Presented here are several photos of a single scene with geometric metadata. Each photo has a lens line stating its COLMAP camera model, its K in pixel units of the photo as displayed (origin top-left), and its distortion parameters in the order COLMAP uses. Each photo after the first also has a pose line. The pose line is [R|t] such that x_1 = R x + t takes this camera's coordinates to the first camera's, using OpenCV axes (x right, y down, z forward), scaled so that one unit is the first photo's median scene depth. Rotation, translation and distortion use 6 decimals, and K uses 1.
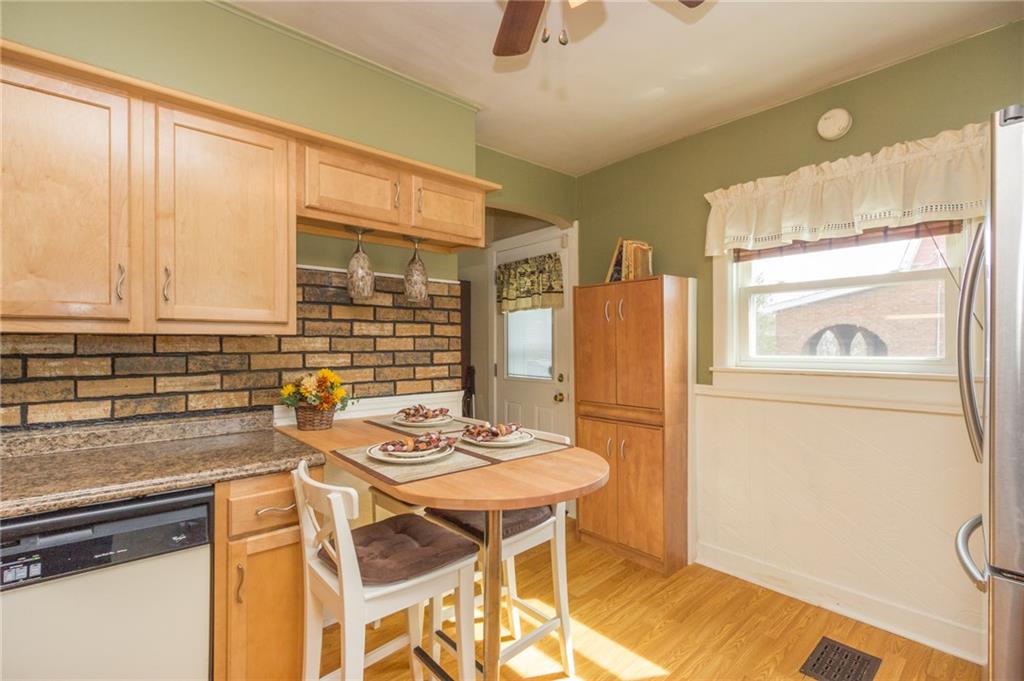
lens RADIAL K [[458.1, 0, 511.7], [0, 458.1, 342.6], [0, 0, 1]] dist [-0.000251, -0.000097]
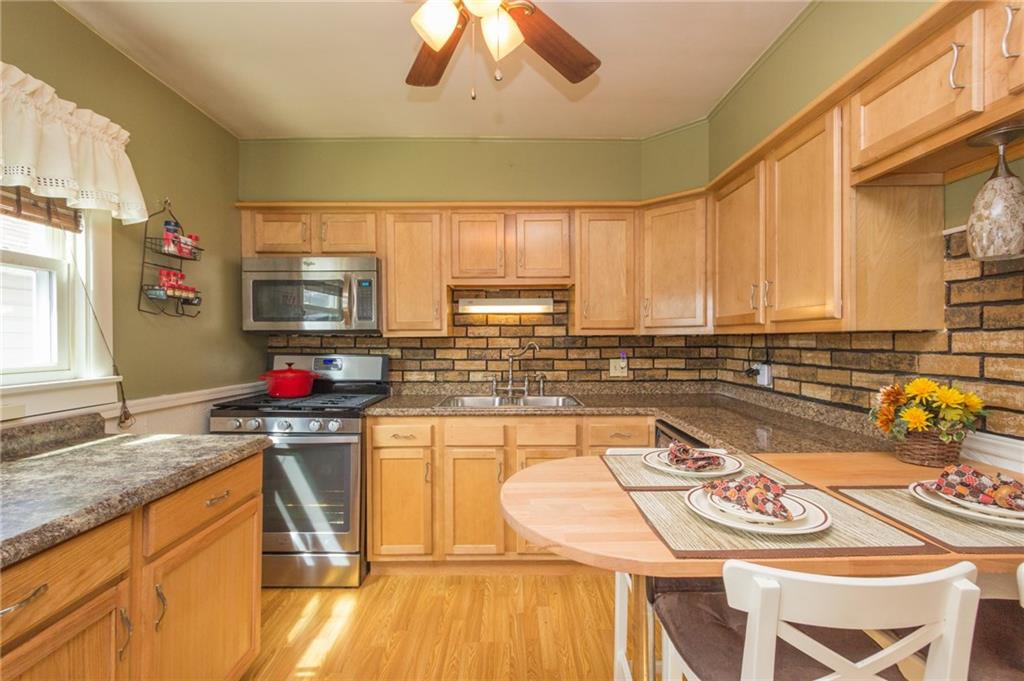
lens RADIAL K [[458.1, 0, 512.4], [0, 458.1, 340.2], [0, 0, 1]] dist [-0.000251, -0.000097]
pose [[-0.657656, 0.002420, -0.753315, 0.573148], [0.002803, 0.999996, 0.000765, -0.001401], [0.753314, -0.001608, -0.657660, 1.113106]]
